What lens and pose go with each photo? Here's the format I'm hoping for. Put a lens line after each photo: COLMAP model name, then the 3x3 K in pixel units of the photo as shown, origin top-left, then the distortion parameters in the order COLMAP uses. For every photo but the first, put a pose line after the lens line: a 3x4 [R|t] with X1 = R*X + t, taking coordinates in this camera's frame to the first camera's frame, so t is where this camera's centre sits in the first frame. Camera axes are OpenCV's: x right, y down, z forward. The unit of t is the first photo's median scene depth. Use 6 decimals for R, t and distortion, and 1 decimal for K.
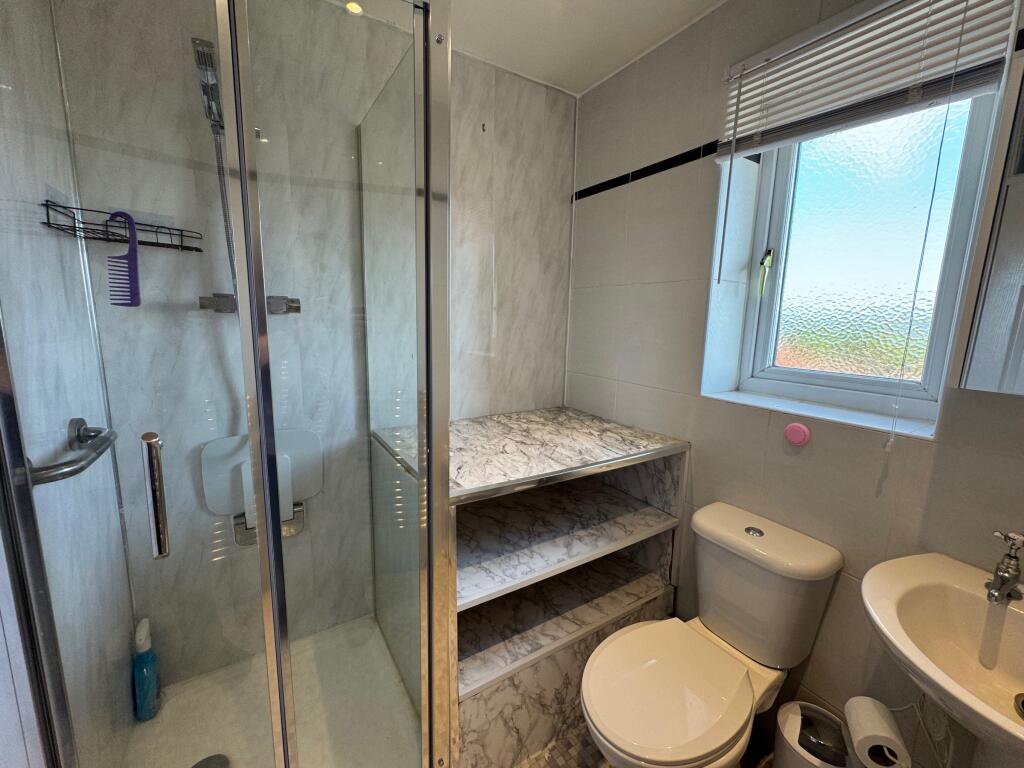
lens RADIAL K [[408.2, 0, 512.0], [0, 408.2, 384.0], [0, 0, 1]] dist [-0.000398, -0.000013]
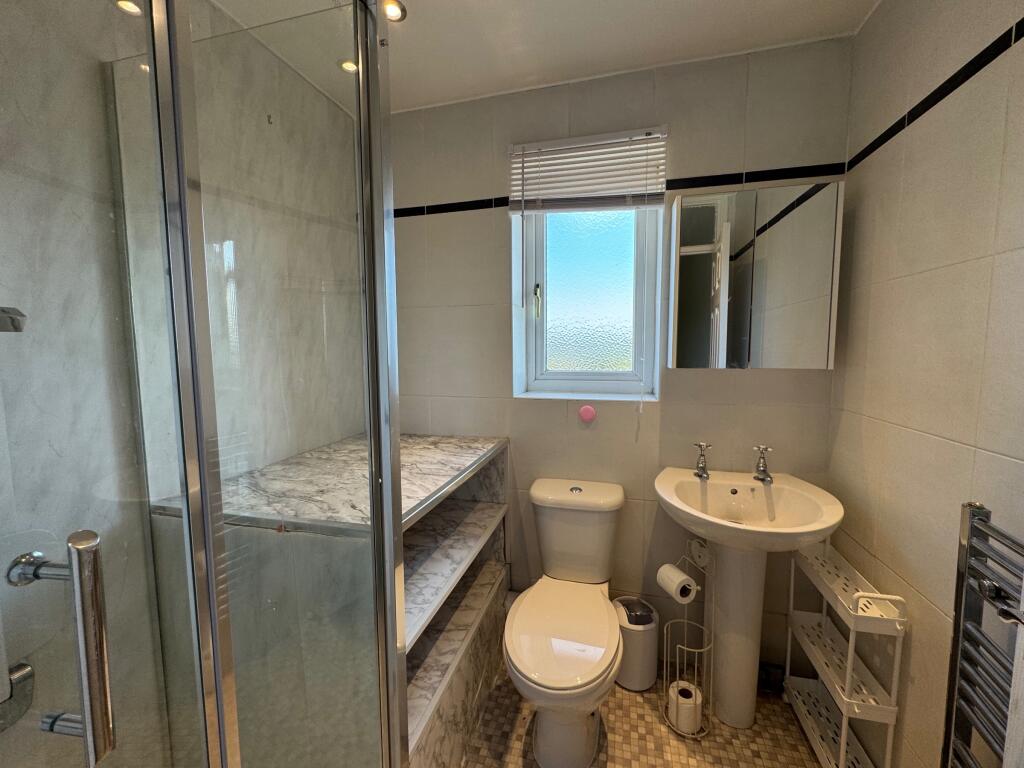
lens RADIAL K [[408.2, 0, 512.0], [0, 408.2, 384.0], [0, 0, 1]] dist [-0.000398, -0.000013]
pose [[0.736542, -0.090124, 0.670361, -0.380853], [0.132548, 0.991099, -0.012390, 0.002904], [-0.663277, 0.097980, 0.741932, 0.091830]]
